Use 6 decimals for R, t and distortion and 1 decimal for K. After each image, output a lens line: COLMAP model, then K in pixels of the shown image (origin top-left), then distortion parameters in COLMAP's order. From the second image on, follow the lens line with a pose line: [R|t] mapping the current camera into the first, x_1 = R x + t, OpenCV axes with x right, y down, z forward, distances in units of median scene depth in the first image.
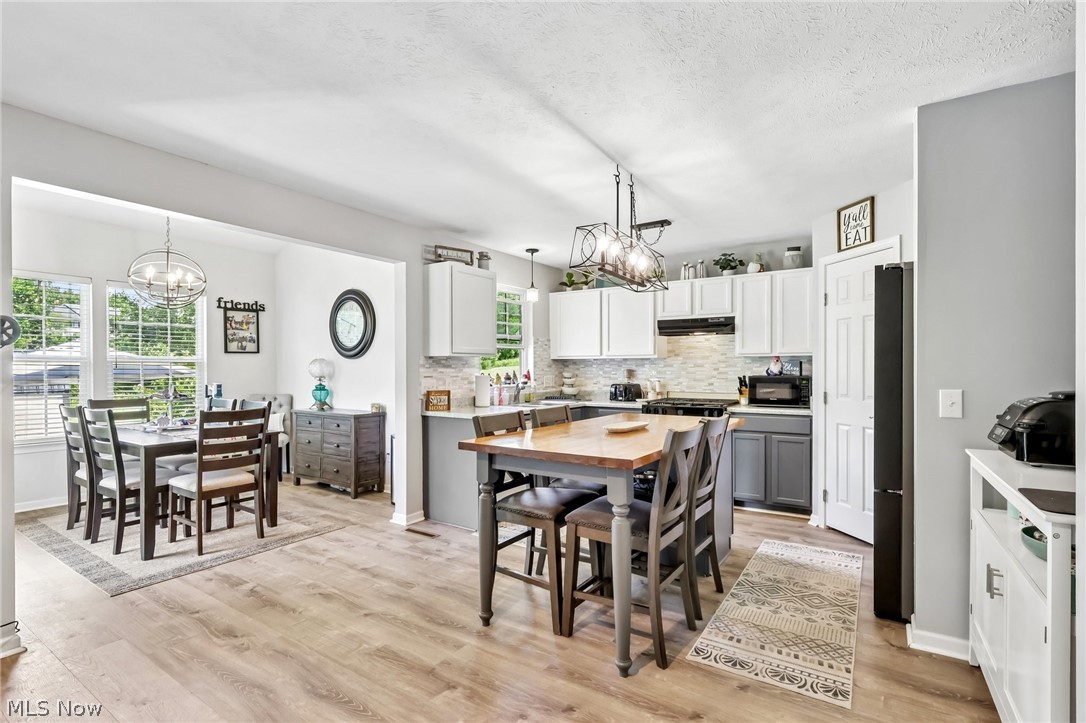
lens RADIAL K [[511.7, 0, 540.7], [0, 511.7, 370.4], [0, 0, 1]] dist [-0.002212, 0.000503]
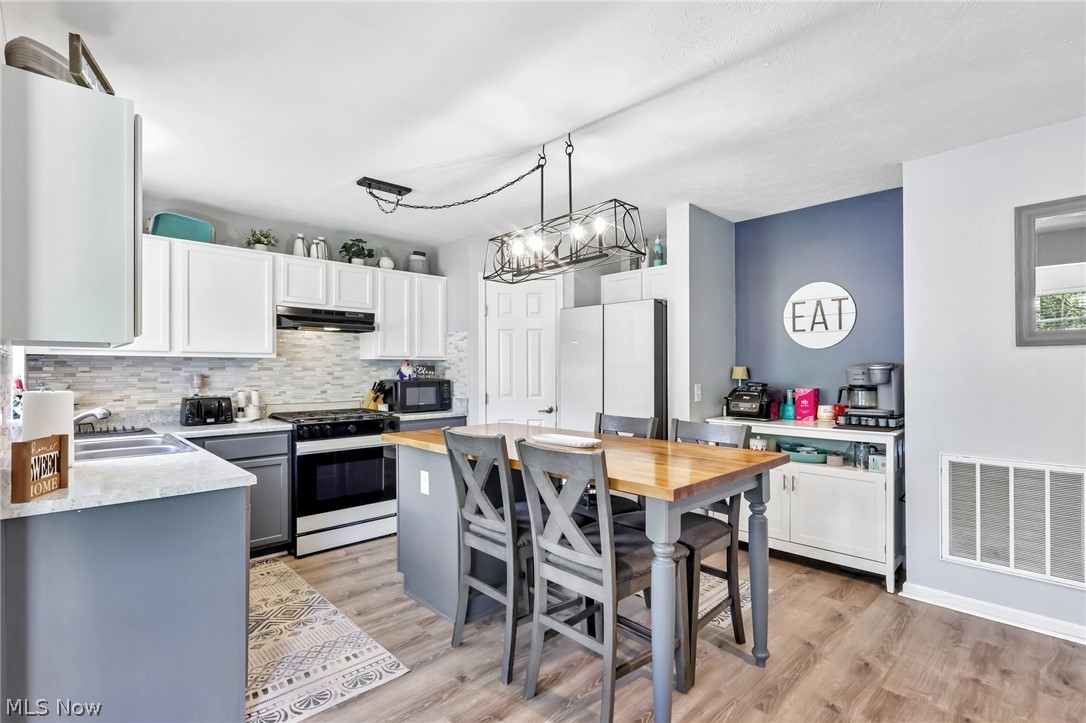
lens RADIAL K [[511.7, 0, 535.5], [0, 511.7, 371.6], [0, 0, 1]] dist [-0.002212, 0.000503]
pose [[0.223697, -0.002920, 0.974654, -0.388980], [0.006988, 0.999975, 0.001392, -0.003953], [-0.974634, 0.006499, 0.223712, 0.490632]]
